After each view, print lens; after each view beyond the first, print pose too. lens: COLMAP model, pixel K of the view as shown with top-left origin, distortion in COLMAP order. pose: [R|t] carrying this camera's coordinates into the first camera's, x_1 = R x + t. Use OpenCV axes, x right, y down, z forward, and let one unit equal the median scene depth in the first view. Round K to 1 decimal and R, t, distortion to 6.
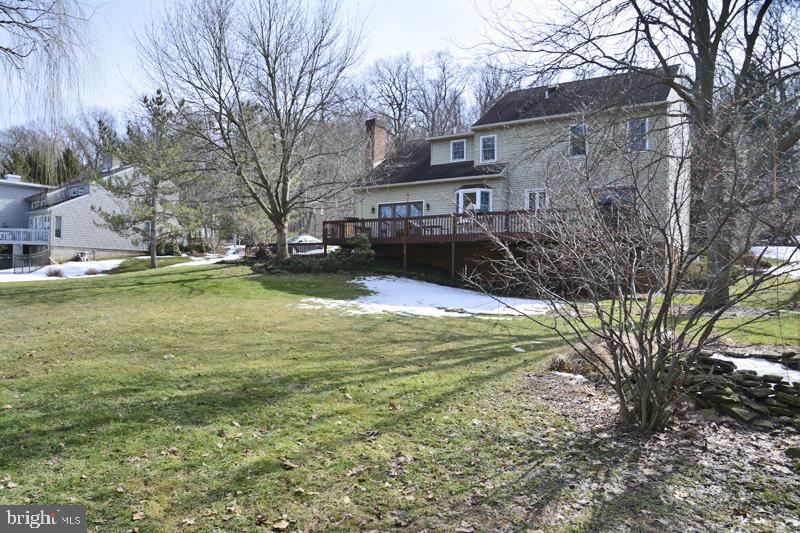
lens RADIAL K [[565.0, 0, 389.3], [0, 565.0, 278.4], [0, 0, 1]] dist [-0.128792, 0.074855]
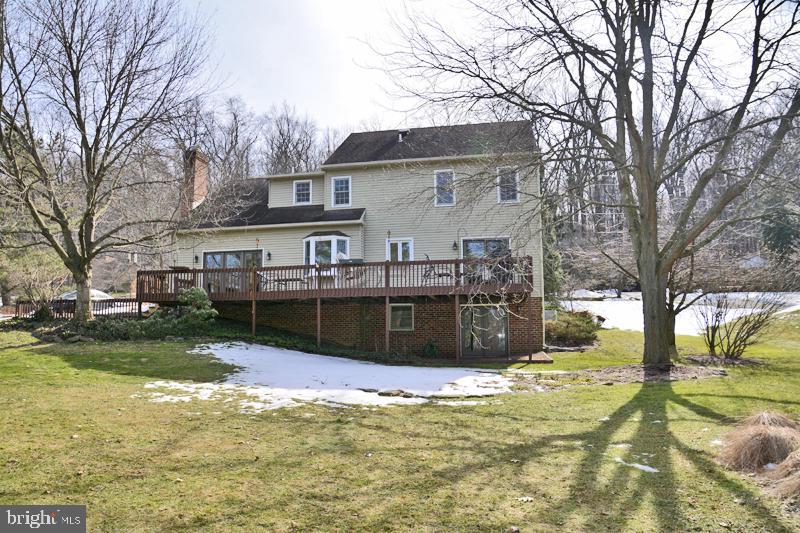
lens RADIAL K [[565.0, 0, 389.3], [0, 565.0, 278.4], [0, 0, 1]] dist [-0.128792, 0.074855]
pose [[0.920139, 0.015155, 0.391298, -0.096113], [0.024056, 0.995176, -0.095111, -0.012078], [-0.390852, 0.096928, 0.915336, 0.182929]]
